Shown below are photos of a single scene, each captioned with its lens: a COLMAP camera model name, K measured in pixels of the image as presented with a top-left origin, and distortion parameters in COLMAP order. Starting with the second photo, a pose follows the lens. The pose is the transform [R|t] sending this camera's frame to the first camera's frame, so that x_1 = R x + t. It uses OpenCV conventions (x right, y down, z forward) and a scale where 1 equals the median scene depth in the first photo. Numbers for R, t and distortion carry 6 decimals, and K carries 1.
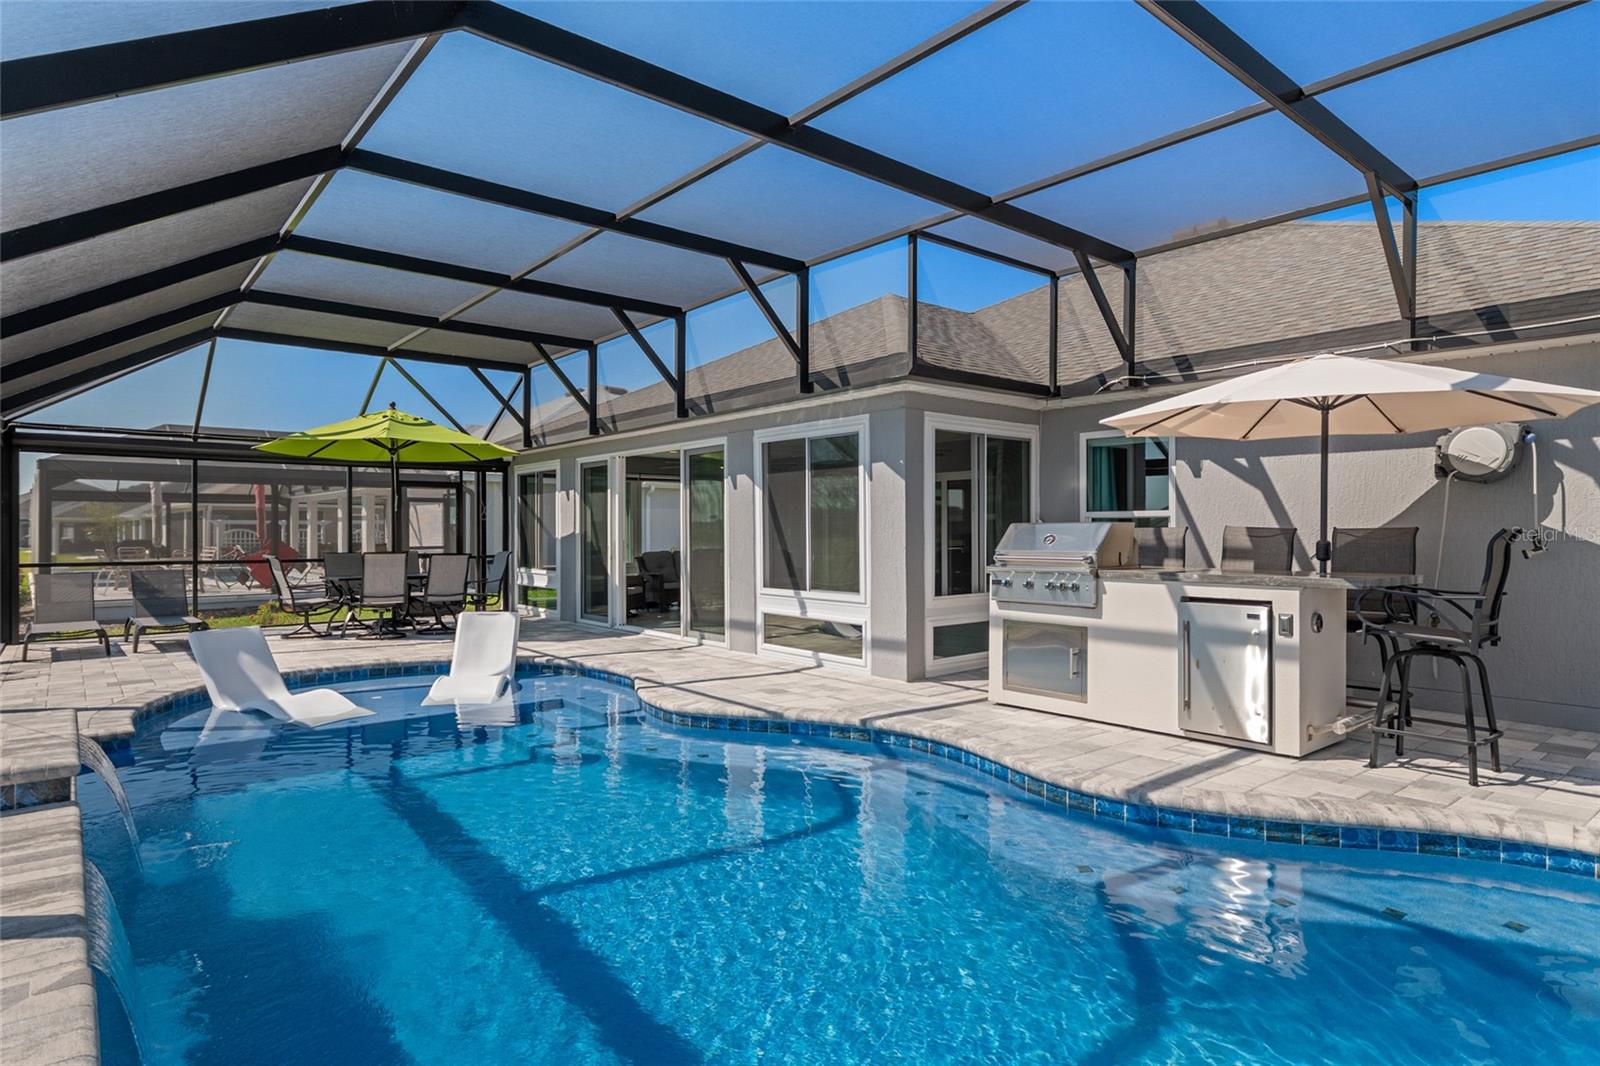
lens RADIAL K [[877.1, 0, 803.9], [0, 877.1, 533.0], [0, 0, 1]] dist [0.001707, -0.002301]
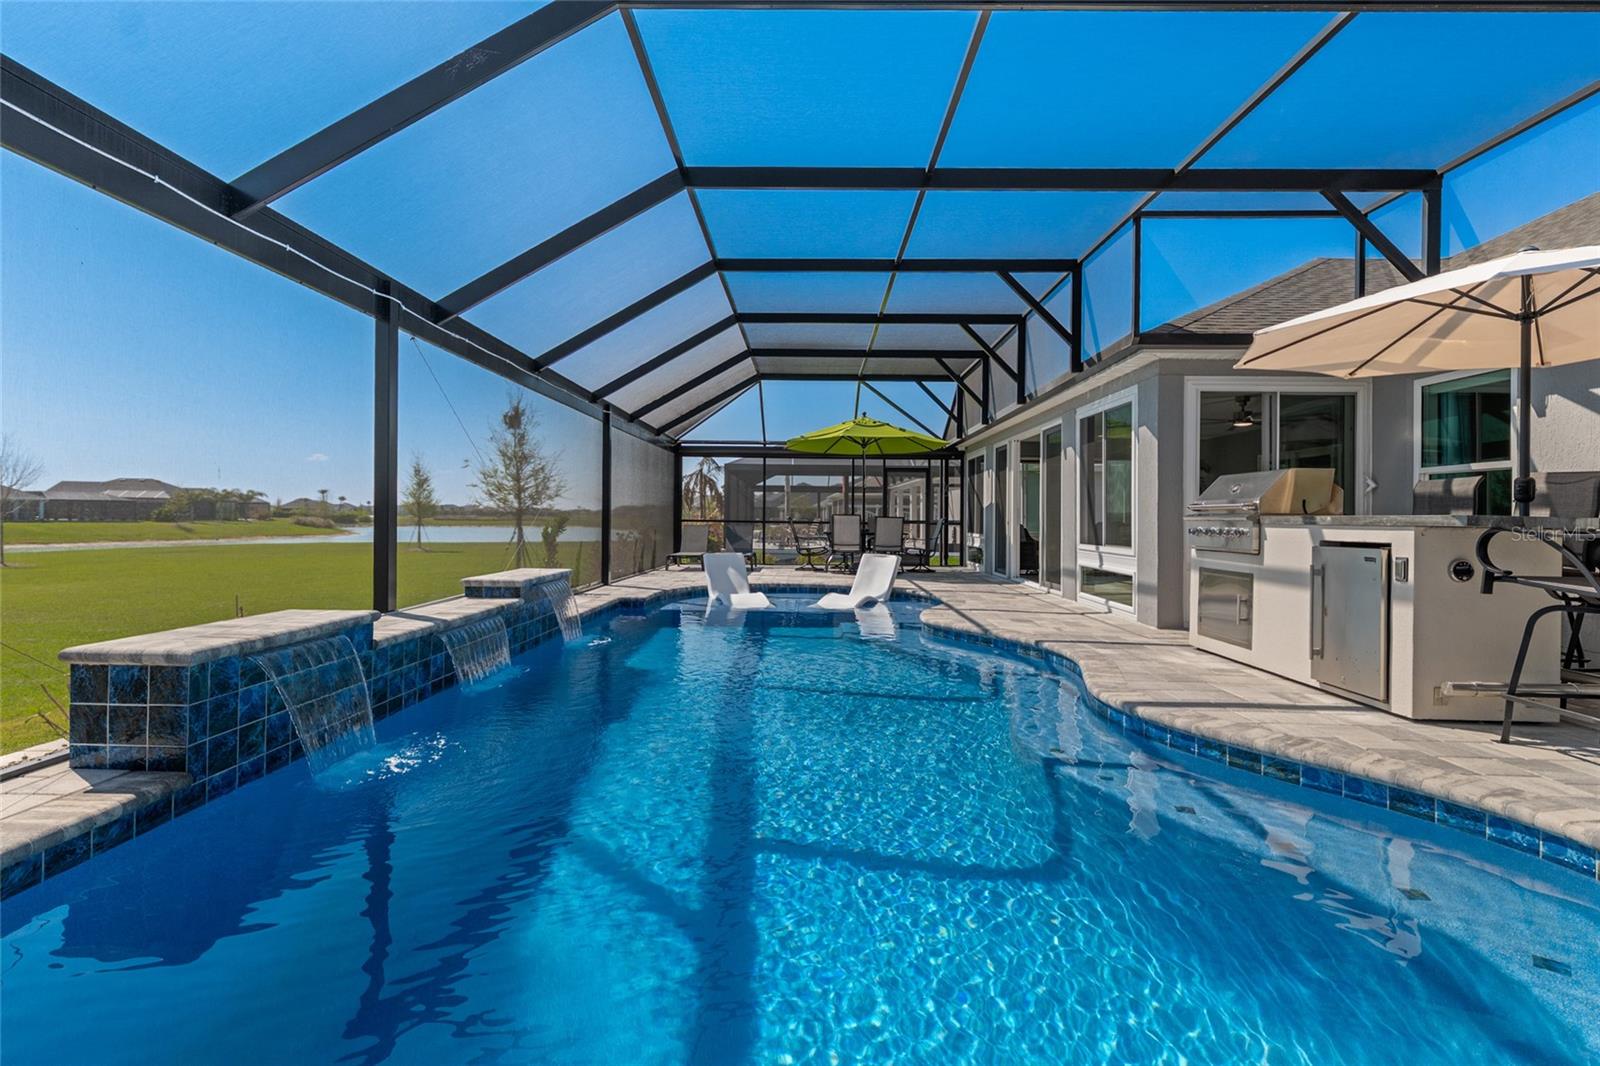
lens RADIAL K [[743.8, 0, 799.6], [0, 743.8, 512.1], [0, 0, 1]] dist [-0.000983, -0.000020]
pose [[0.756325, 0.004370, -0.654182, 0.392788], [-0.012263, 0.999897, -0.007499, 0.040326], [0.654082, 0.013694, 0.756300, 0.017512]]
